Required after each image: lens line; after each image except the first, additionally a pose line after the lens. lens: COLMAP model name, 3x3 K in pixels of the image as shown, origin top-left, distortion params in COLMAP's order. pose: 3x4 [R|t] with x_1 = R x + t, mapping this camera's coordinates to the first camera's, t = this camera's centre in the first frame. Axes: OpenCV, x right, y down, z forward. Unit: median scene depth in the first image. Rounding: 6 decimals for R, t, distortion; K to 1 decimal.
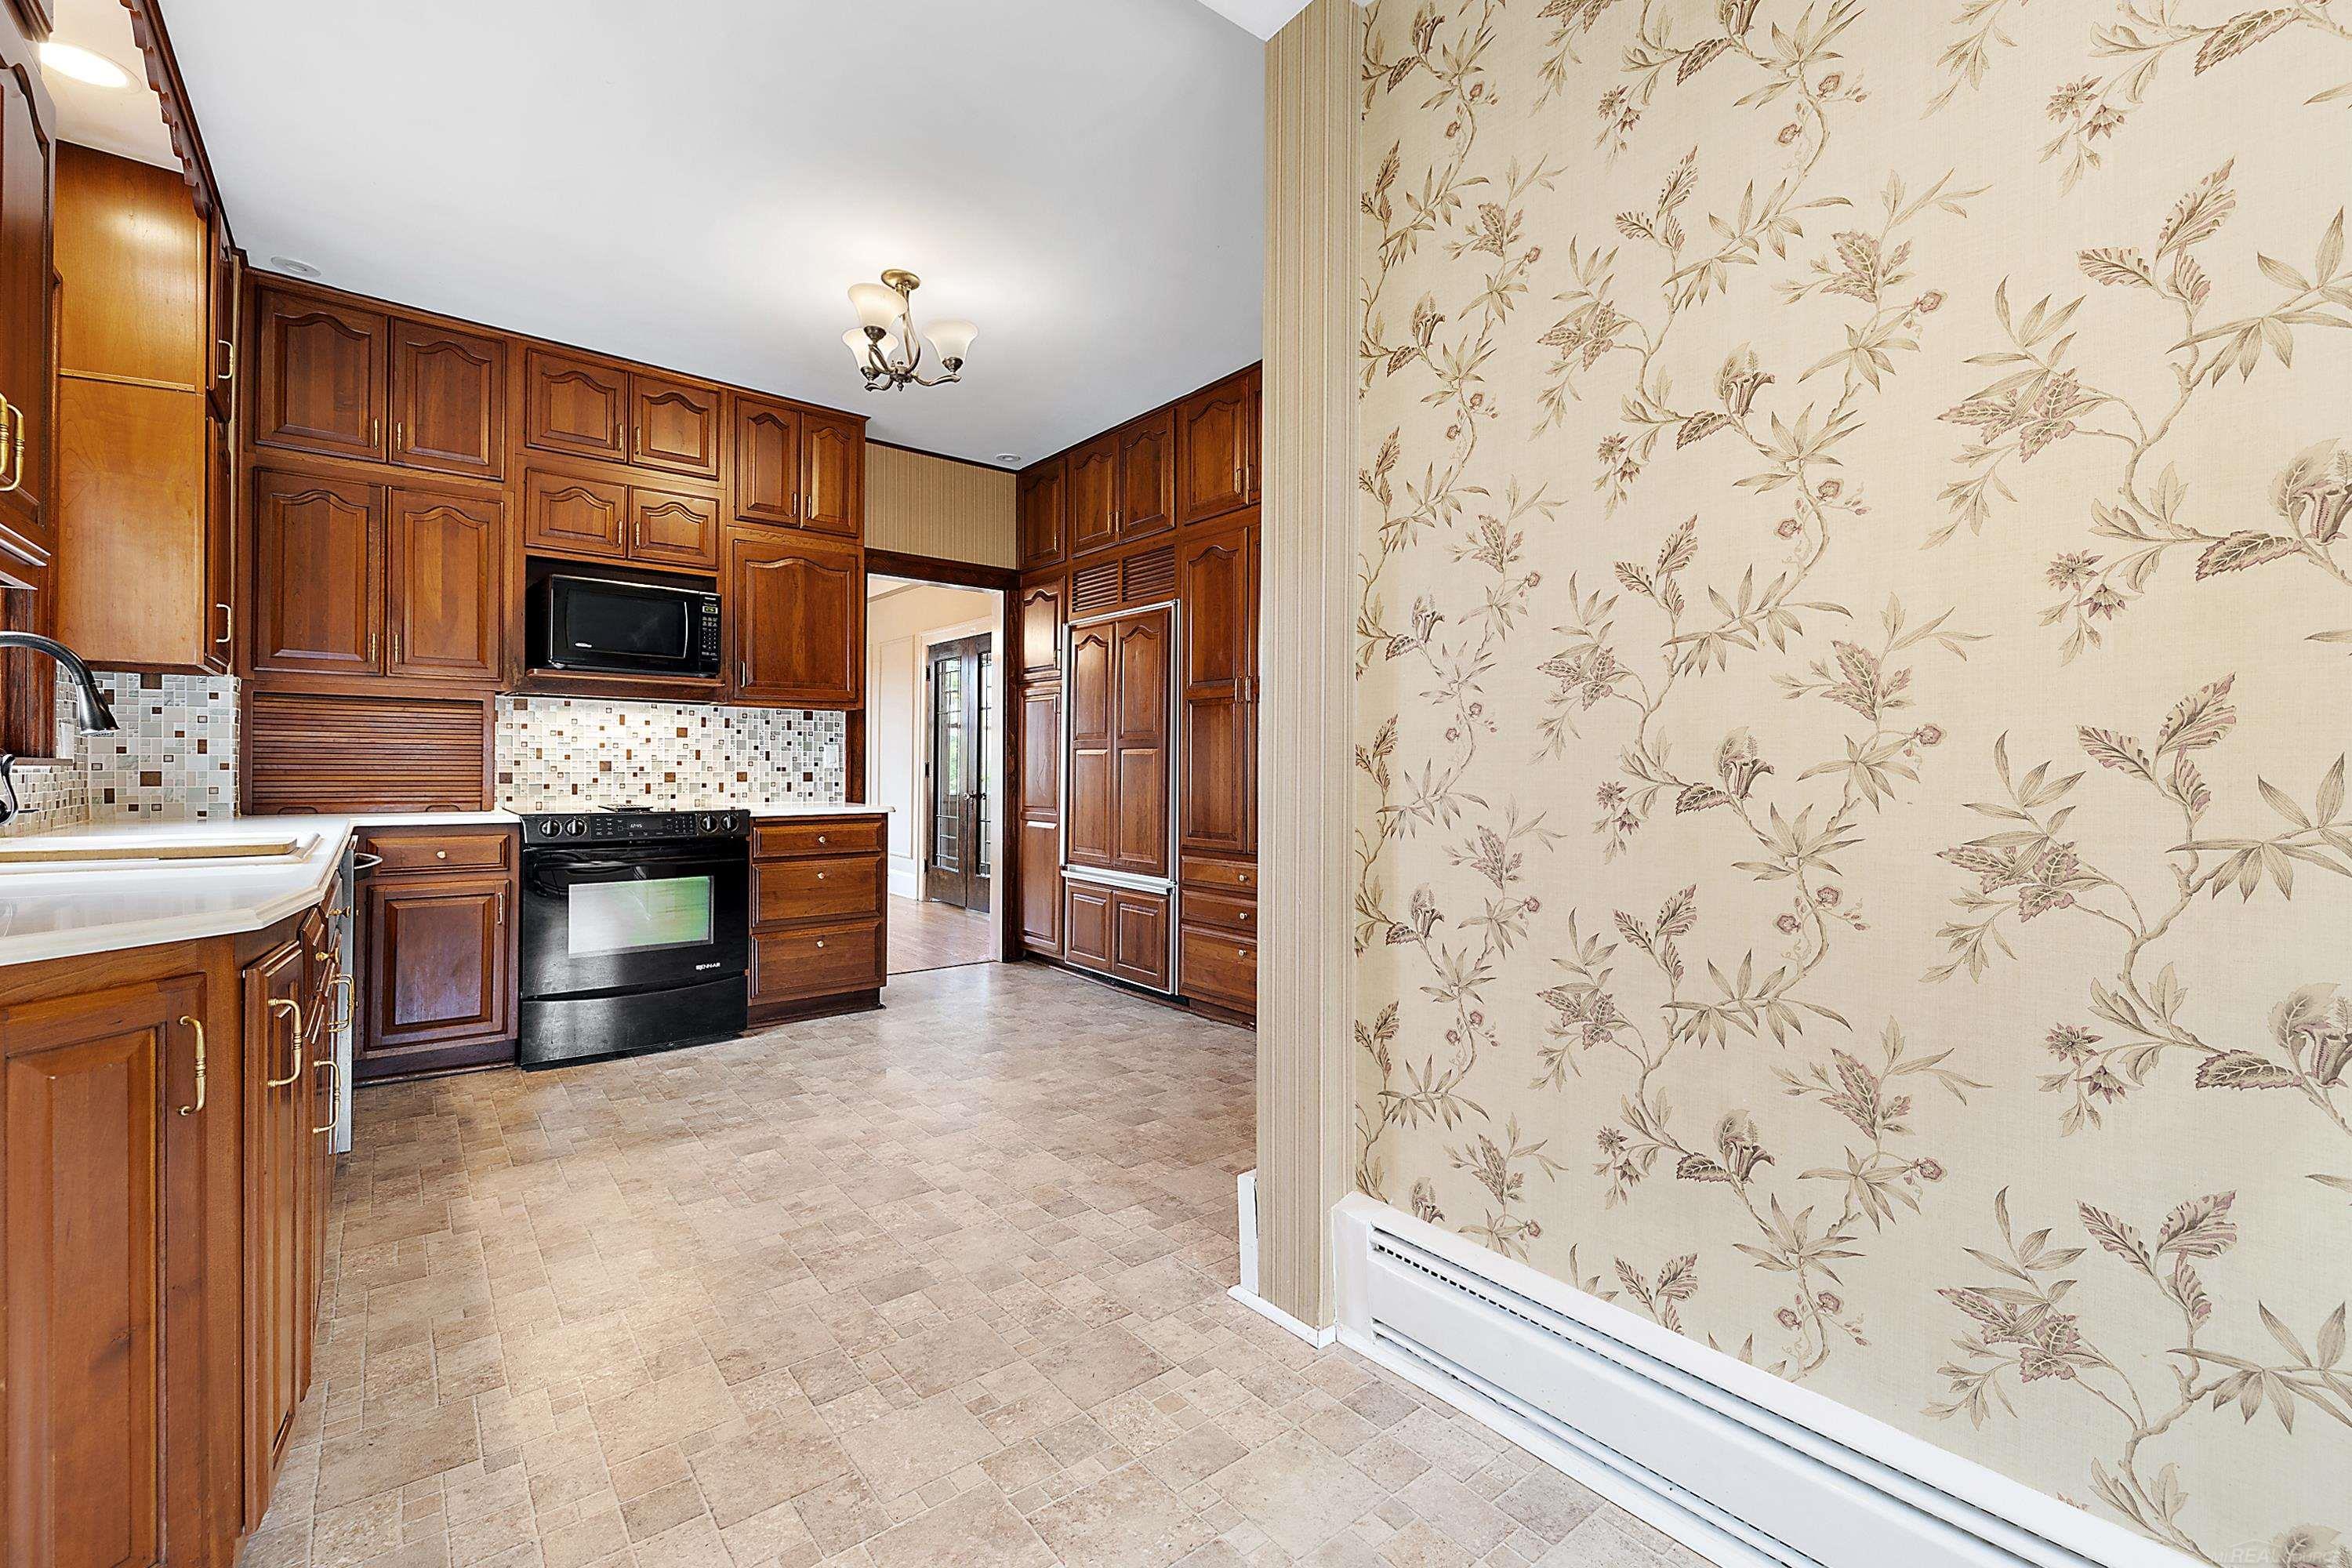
lens RADIAL K [[999.4, 0, 1179.7], [0, 999.4, 762.2], [0, 0, 1]] dist [0.000181, 0.000444]
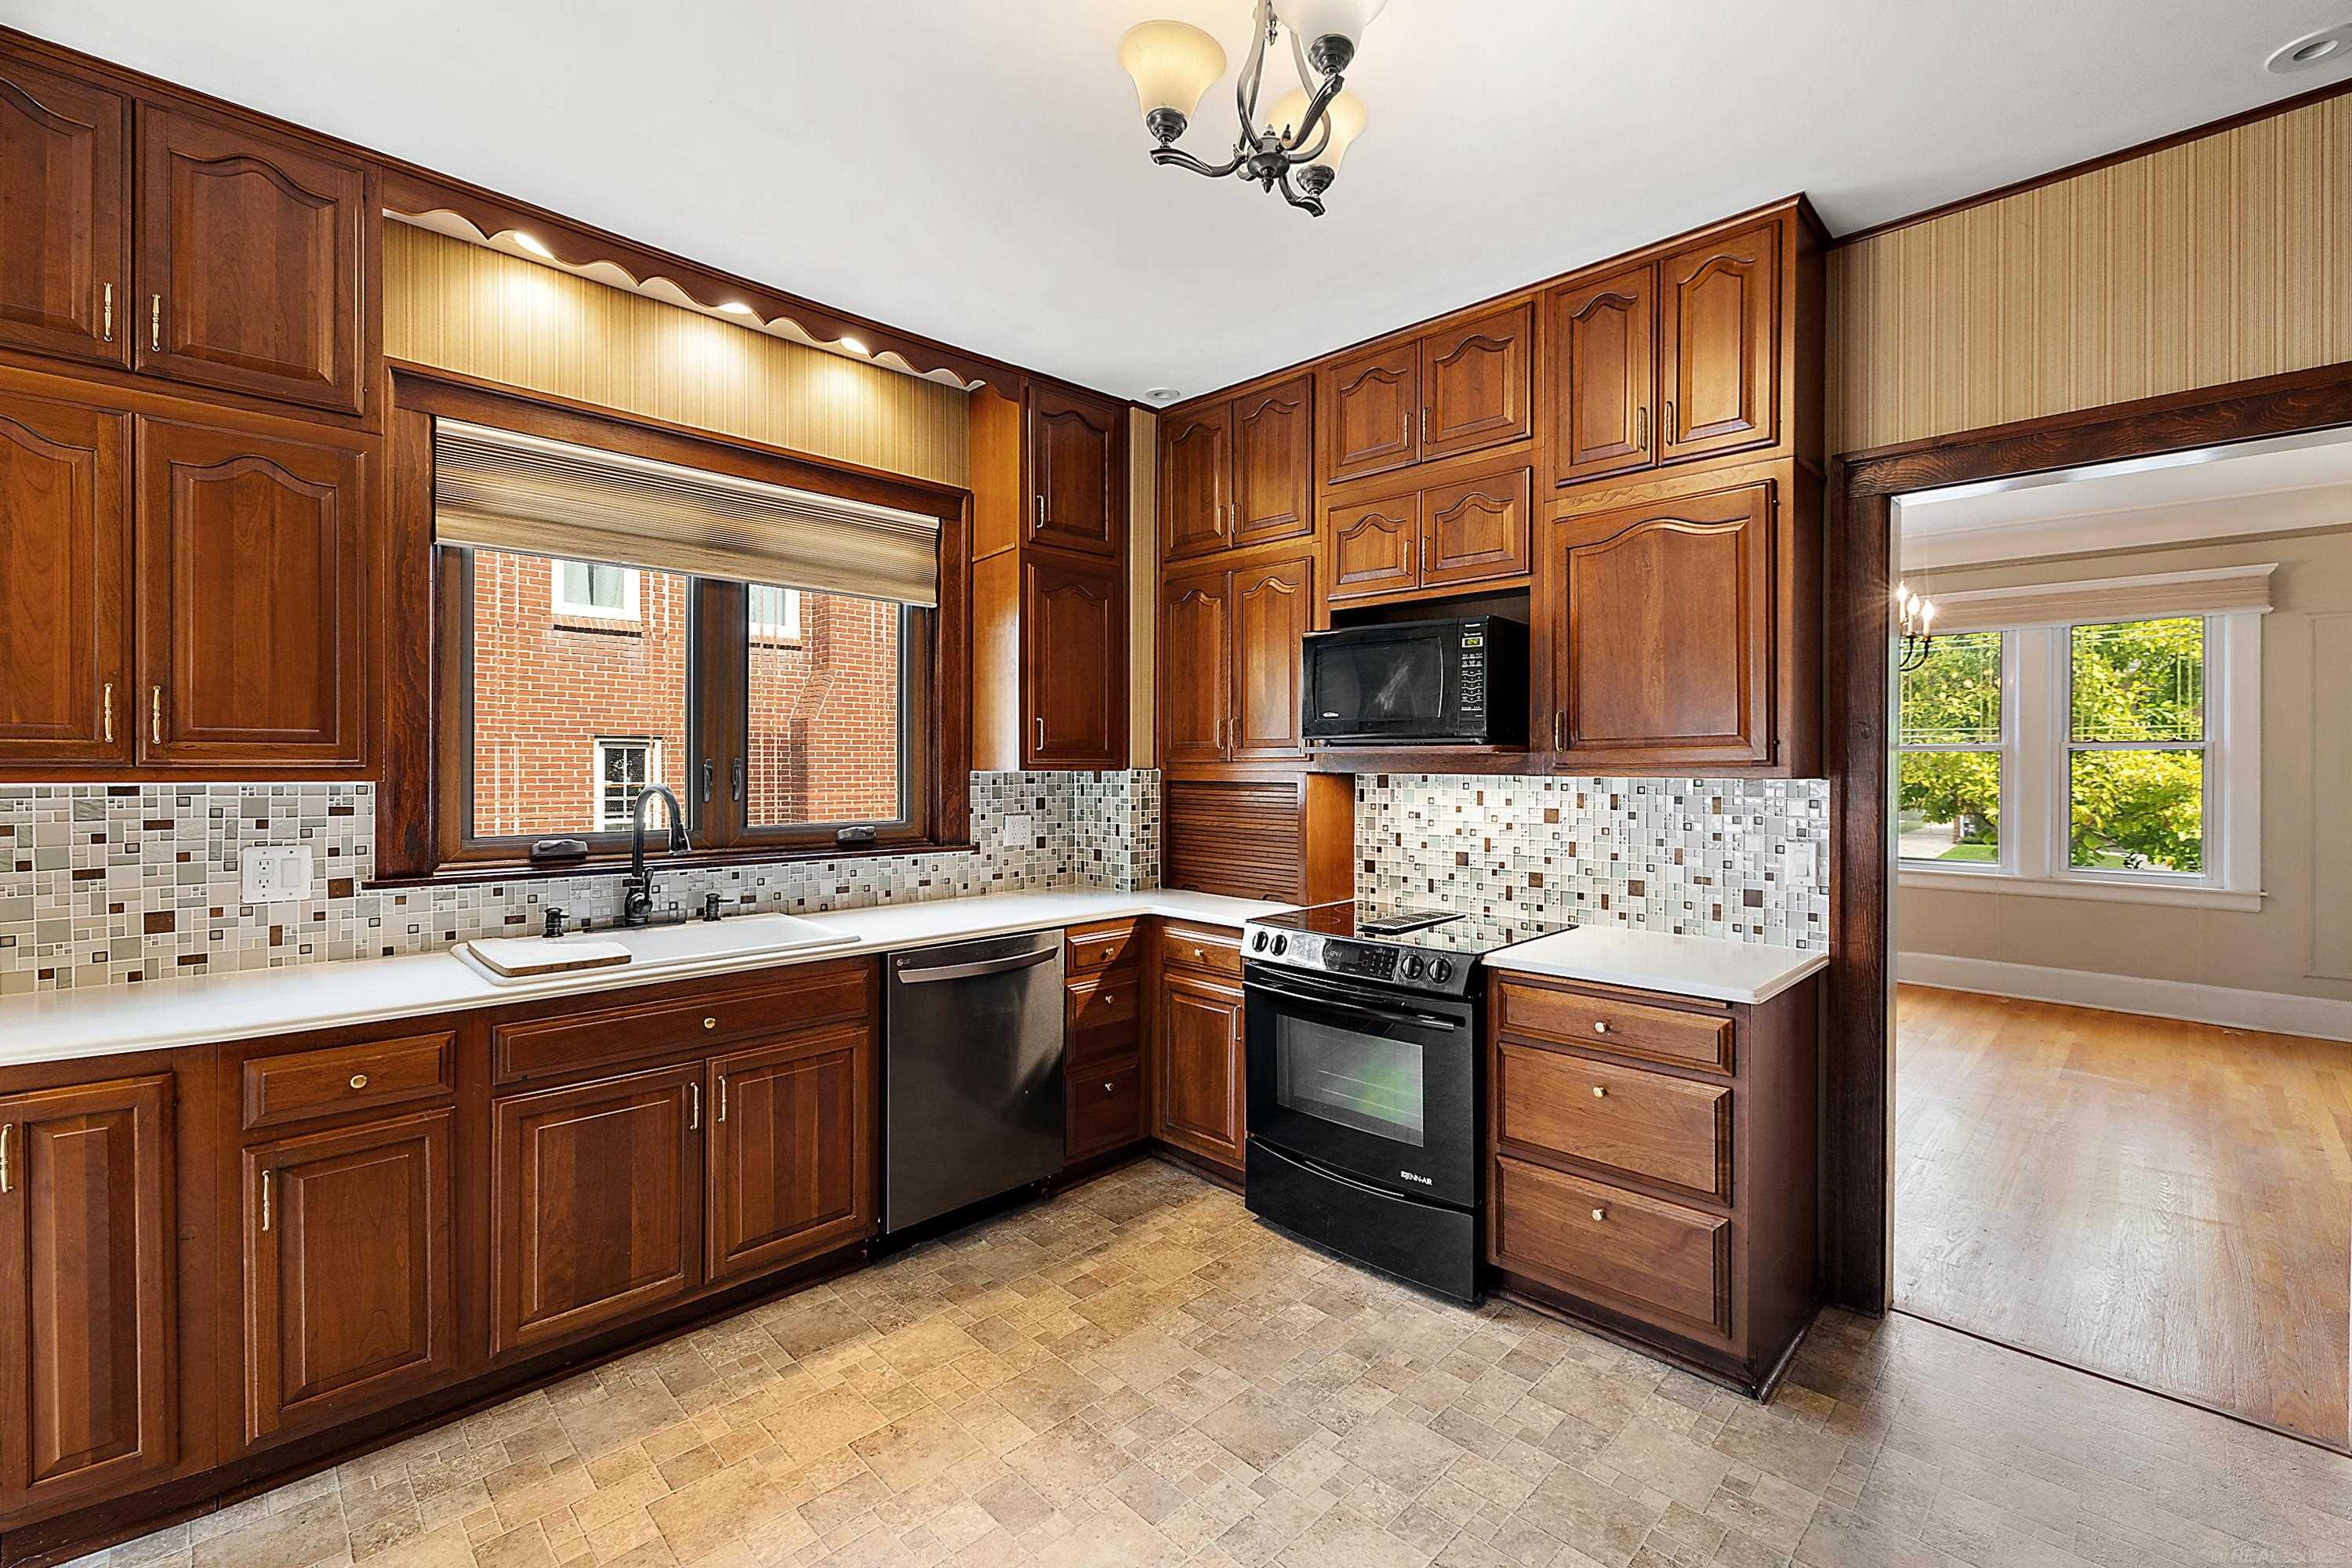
lens RADIAL K [[999.5, 0, 1181.7], [0, 999.5, 768.9], [0, 0, 1]] dist [0.000135, -0.000207]
pose [[0.111538, -0.001606, -0.993759, 0.167519], [0.002895, 0.999995, -0.001291, -0.066377], [0.993756, -0.002733, 0.111542, 0.718169]]
